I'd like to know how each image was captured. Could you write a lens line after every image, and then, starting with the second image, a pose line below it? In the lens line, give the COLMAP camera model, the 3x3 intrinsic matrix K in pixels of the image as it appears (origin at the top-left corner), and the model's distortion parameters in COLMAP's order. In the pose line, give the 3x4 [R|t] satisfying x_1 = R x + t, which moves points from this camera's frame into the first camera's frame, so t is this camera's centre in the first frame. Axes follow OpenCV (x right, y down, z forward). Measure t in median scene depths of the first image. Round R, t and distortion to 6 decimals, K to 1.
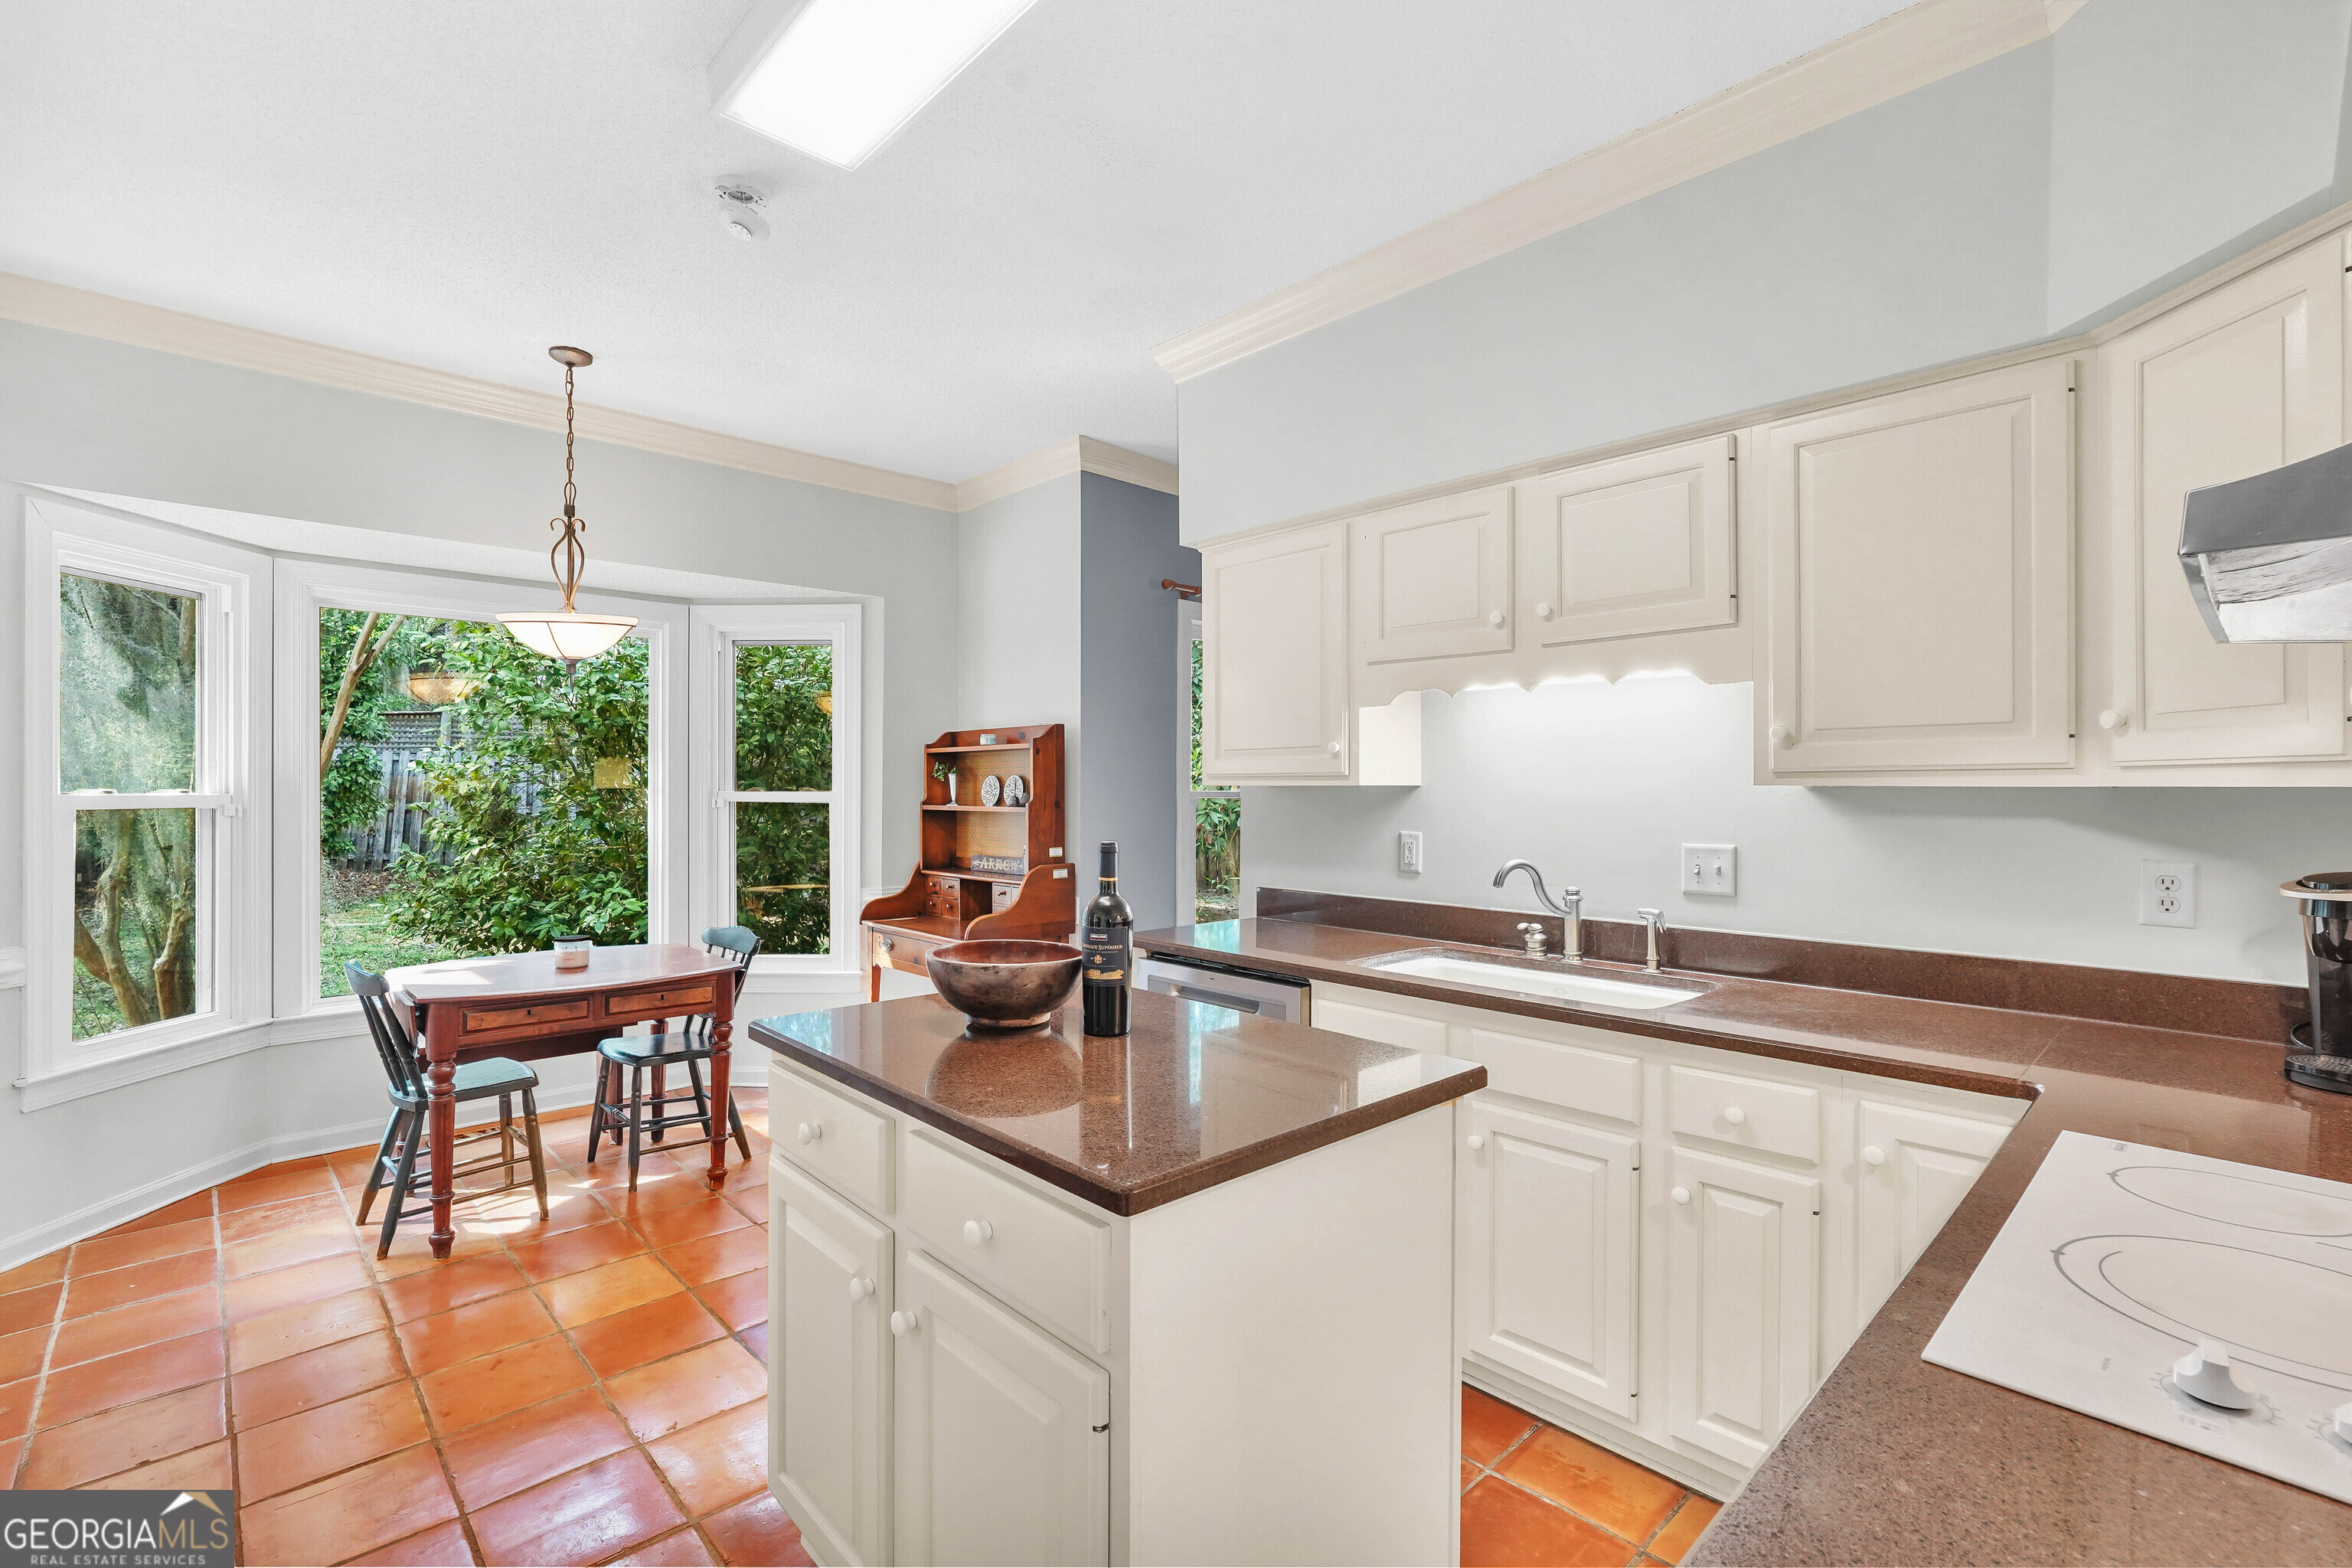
lens RADIAL K [[1067.0, 0, 1170.0], [0, 1067.0, 788.2], [0, 0, 1]] dist [-0.011364, 0.004334]
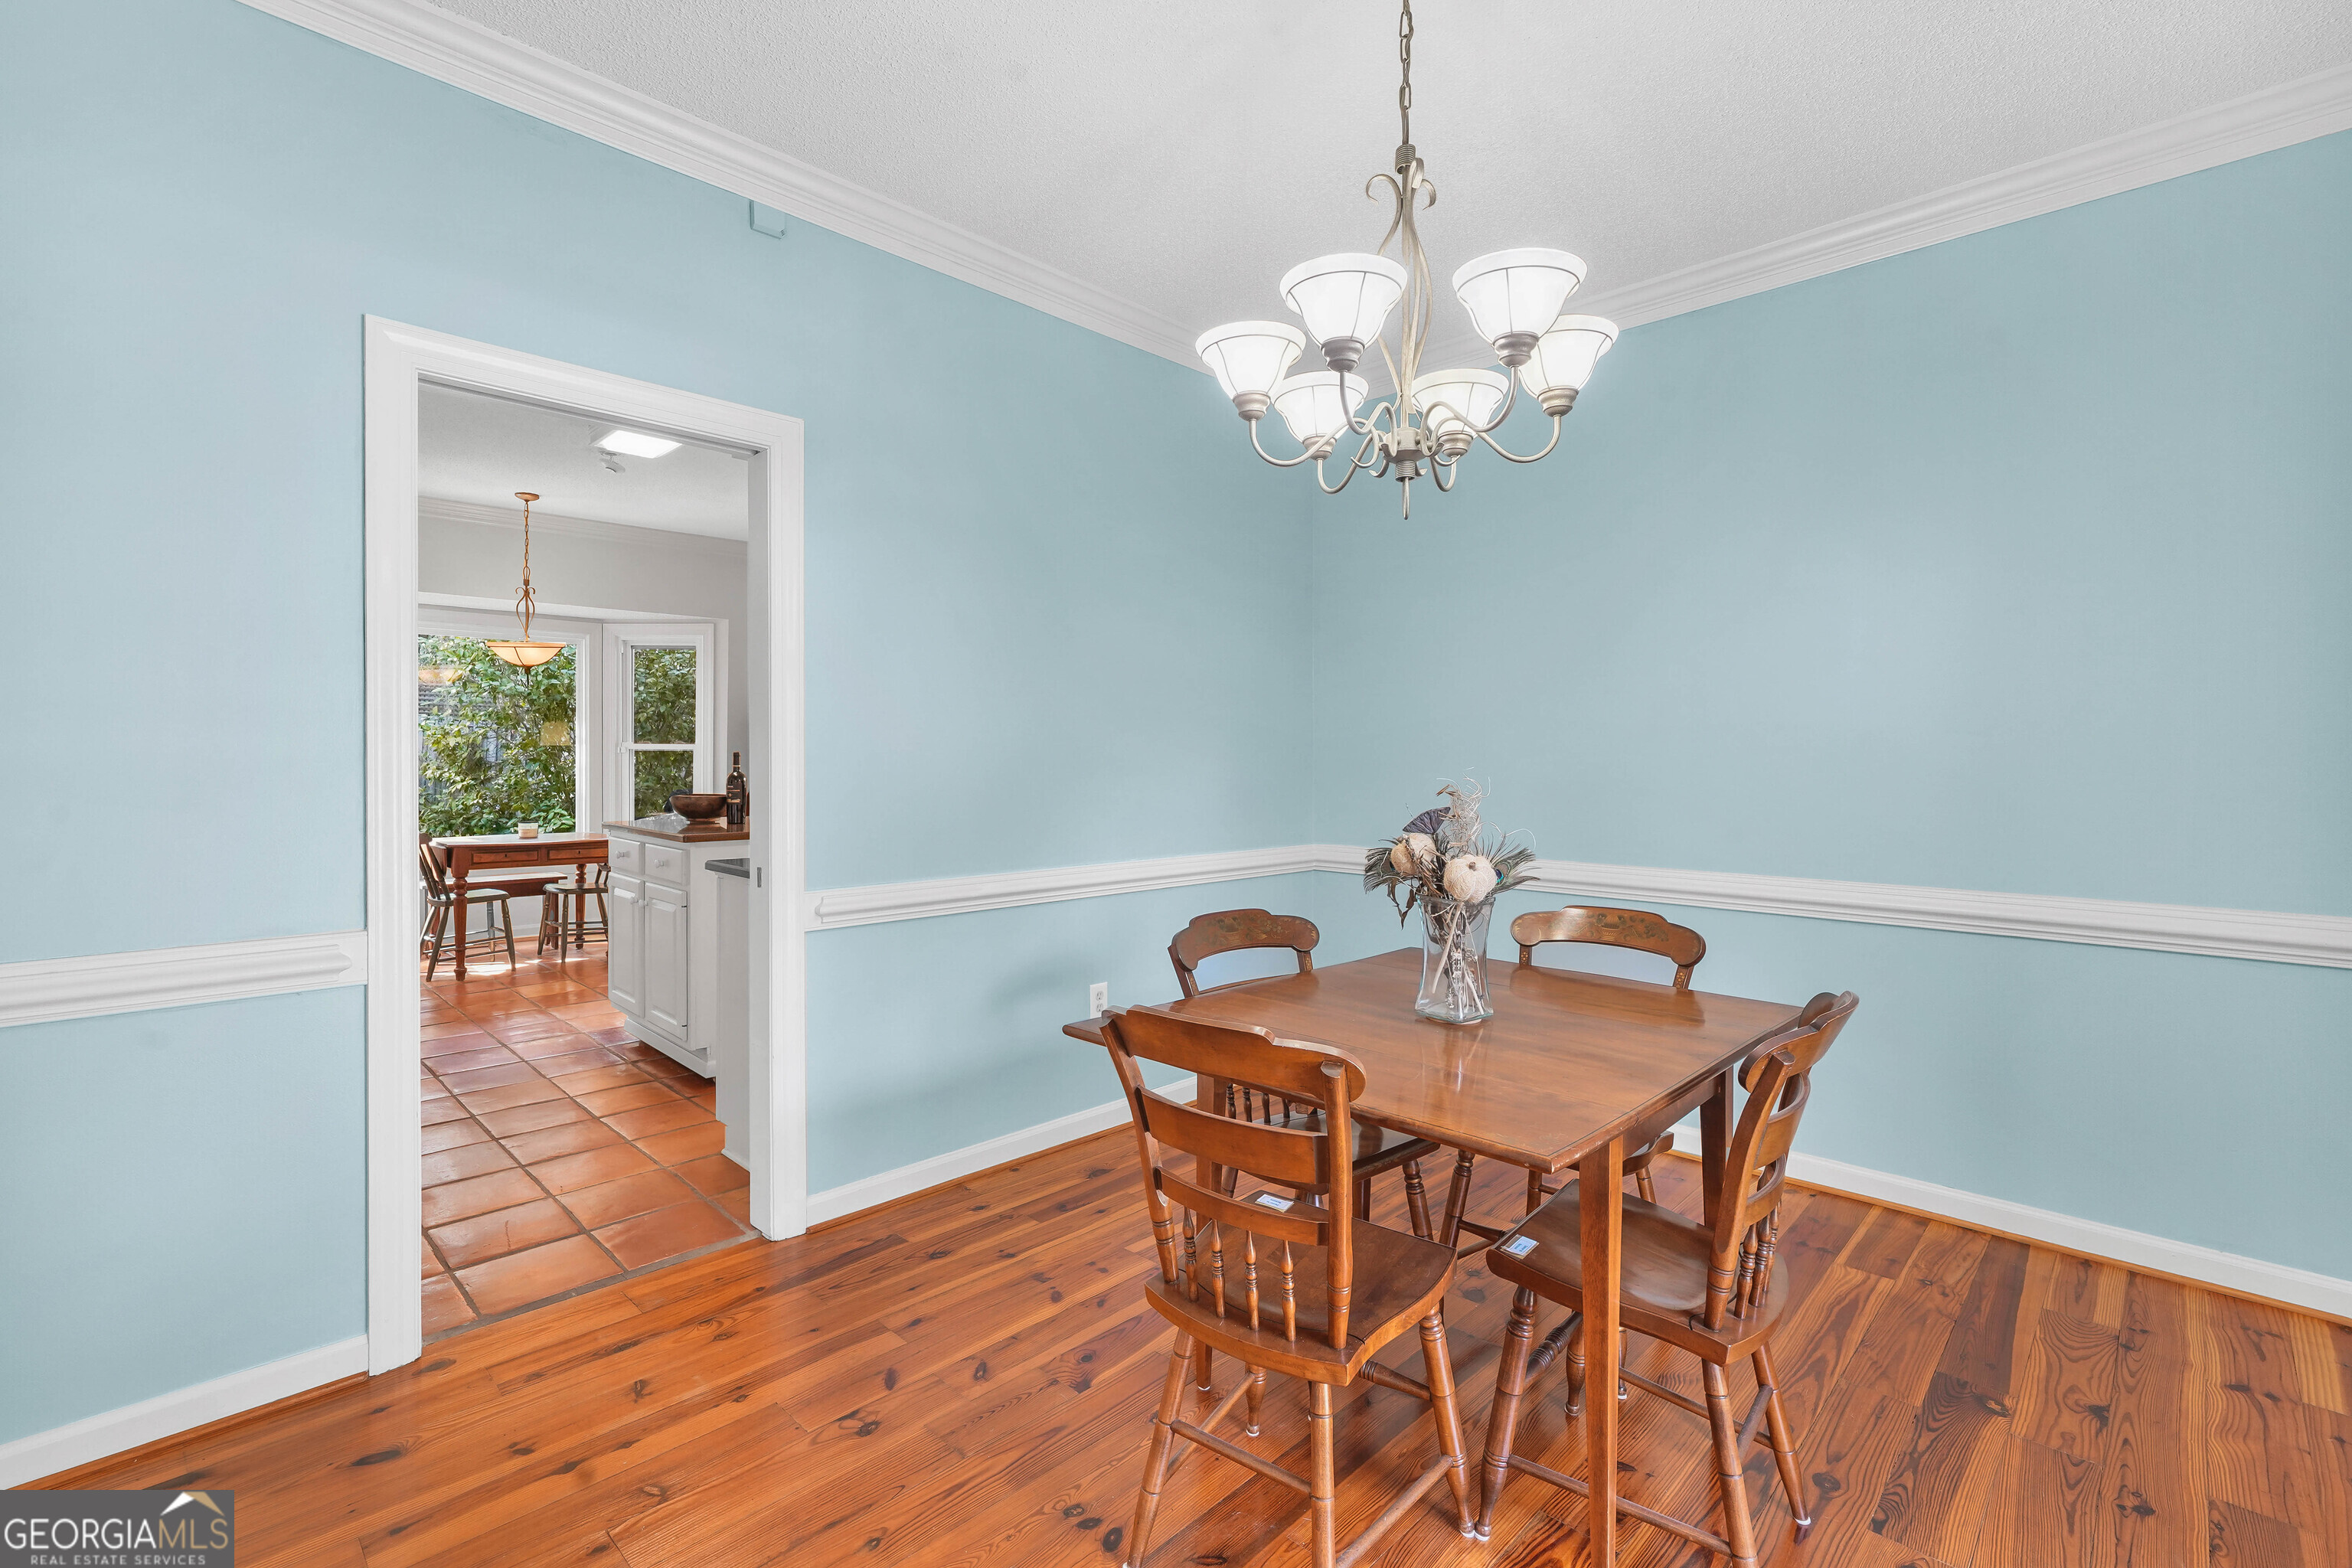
lens RADIAL K [[1067.0, 0, 1159.6], [0, 1067.0, 761.5], [0, 0, 1]] dist [-0.011364, 0.004334]
pose [[0.999494, 0.000695, 0.031797, 0.339283], [-0.000880, 0.999983, 0.005822, 0.021262], [-0.031792, -0.005847, 0.999477, -0.630942]]
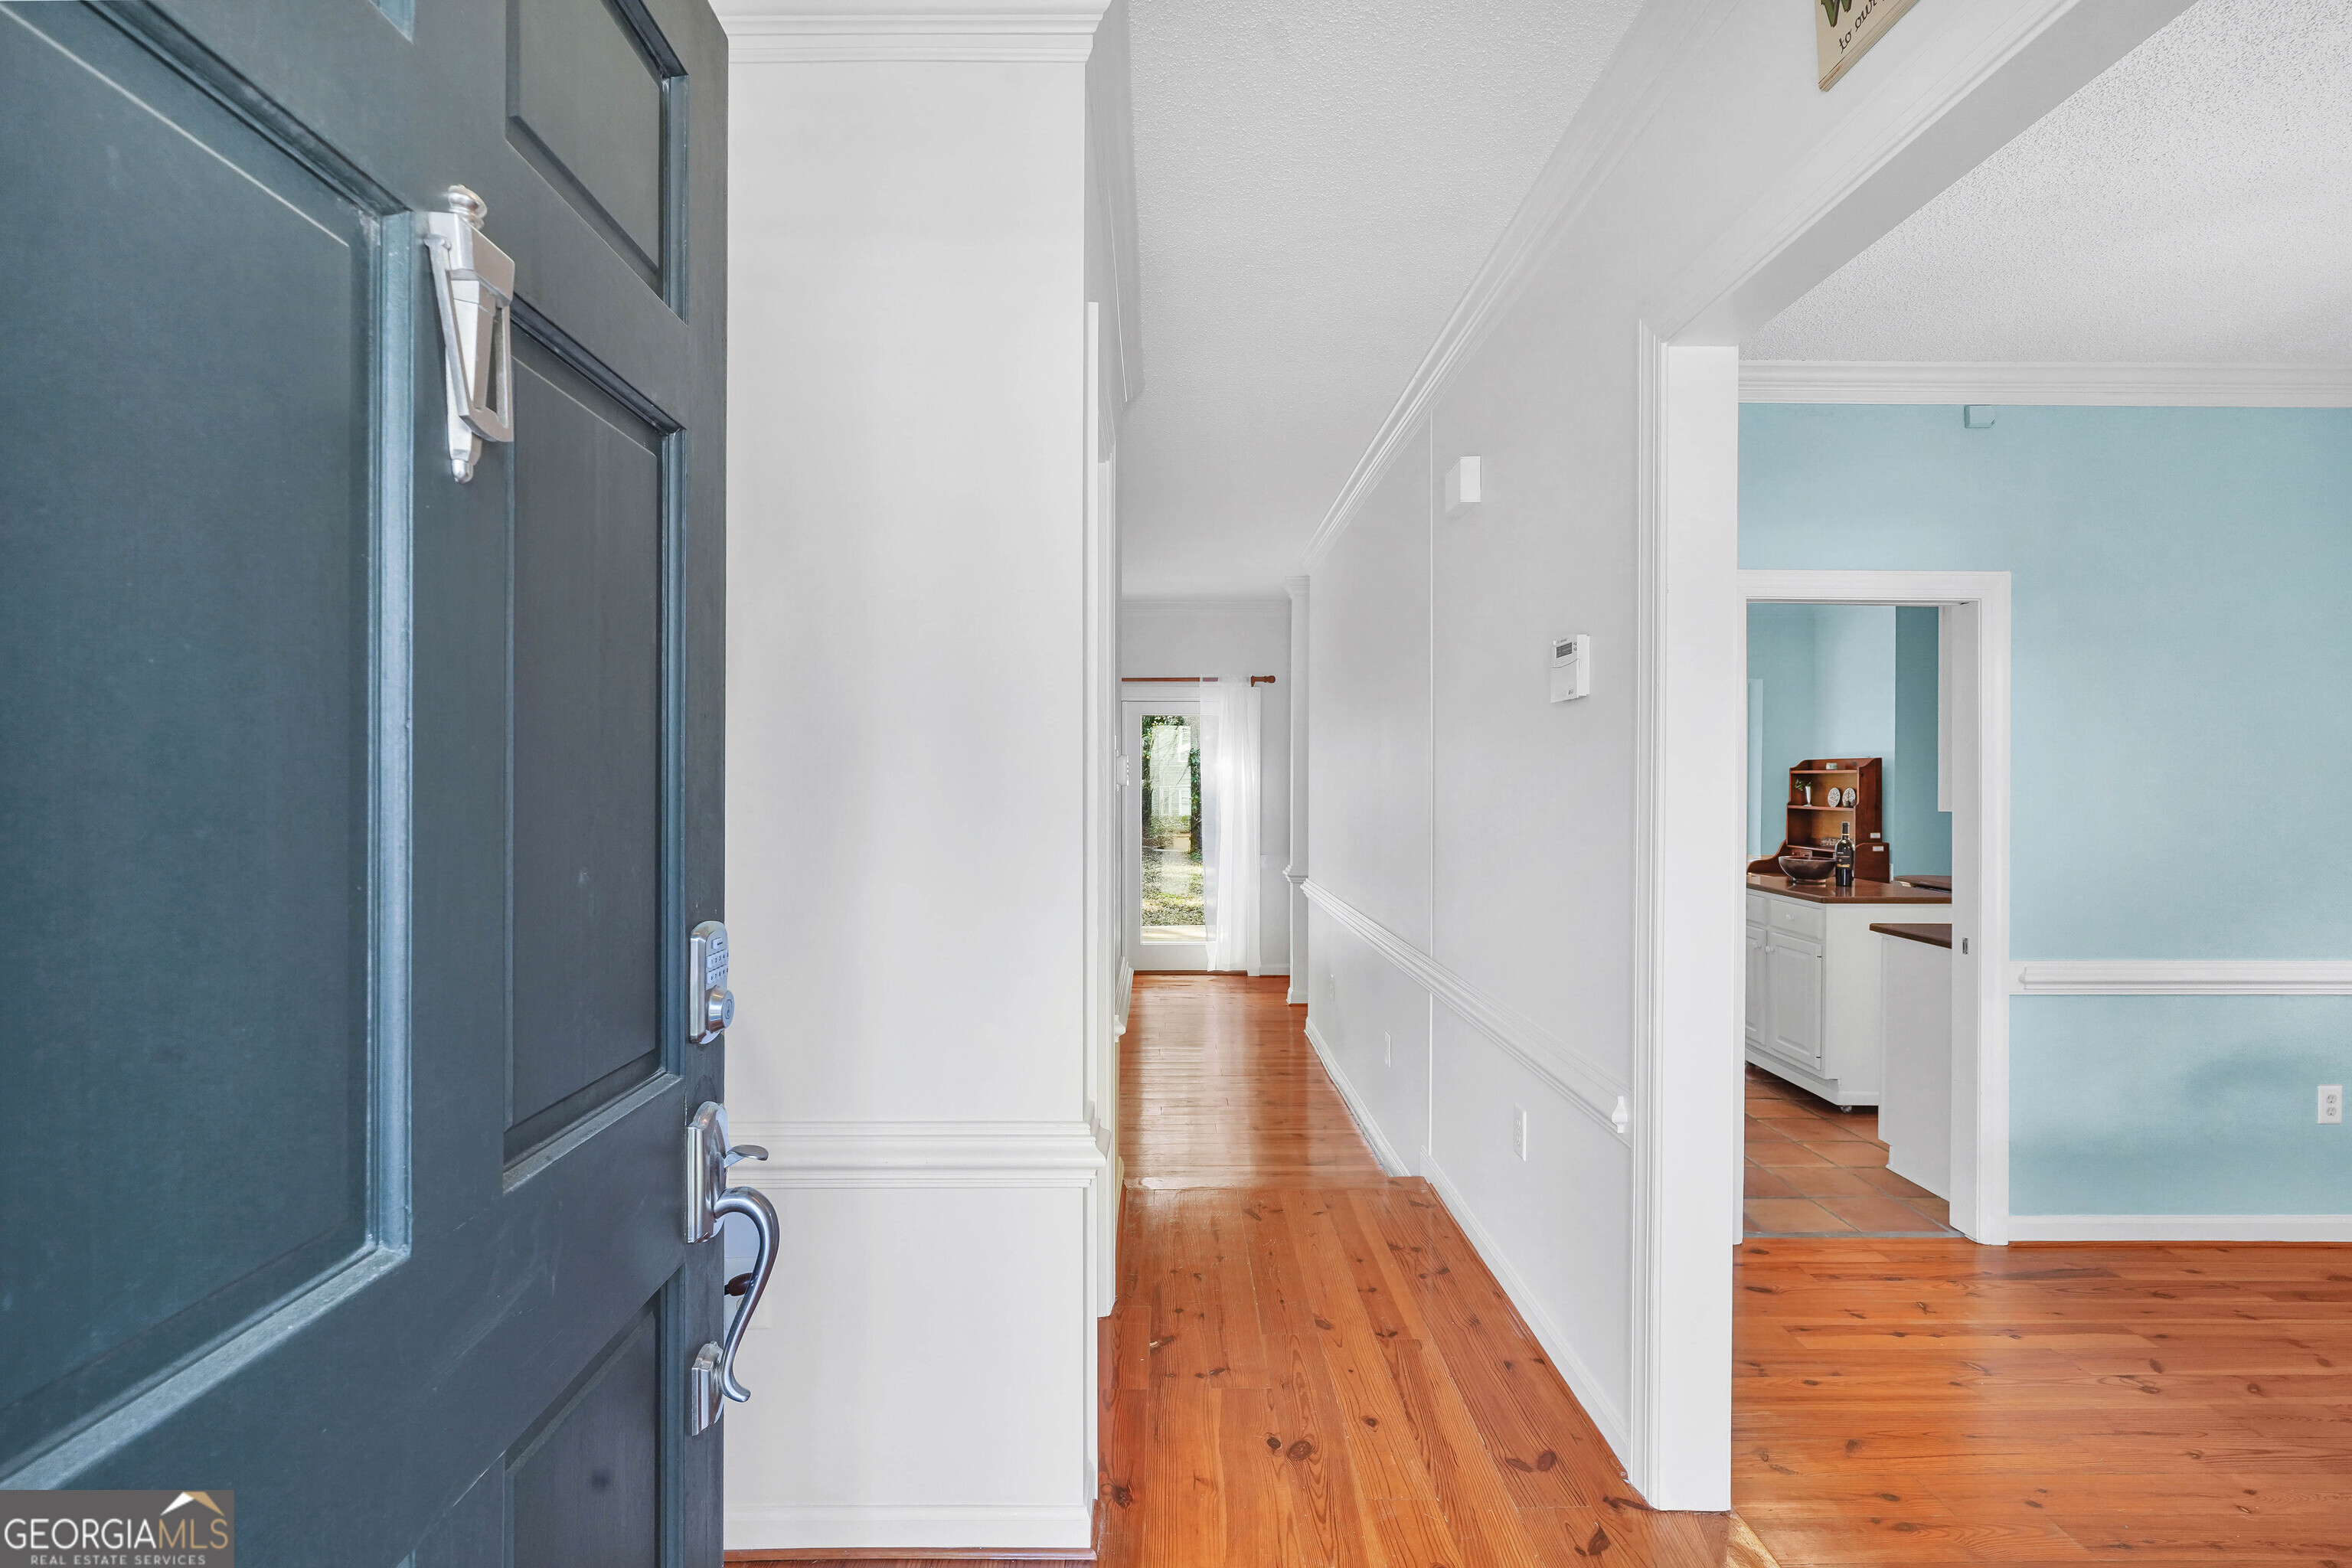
lens RADIAL K [[1129.9, 0, 1168.0], [0, 1129.9, 784.2], [0, 0, 1]] dist [-0.001343, 0.001226]
pose [[0.735579, 0.003619, -0.677430, 0.257559], [-0.000803, 0.999990, 0.004471, -0.025201], [0.677439, -0.002745, 0.735574, -0.977986]]
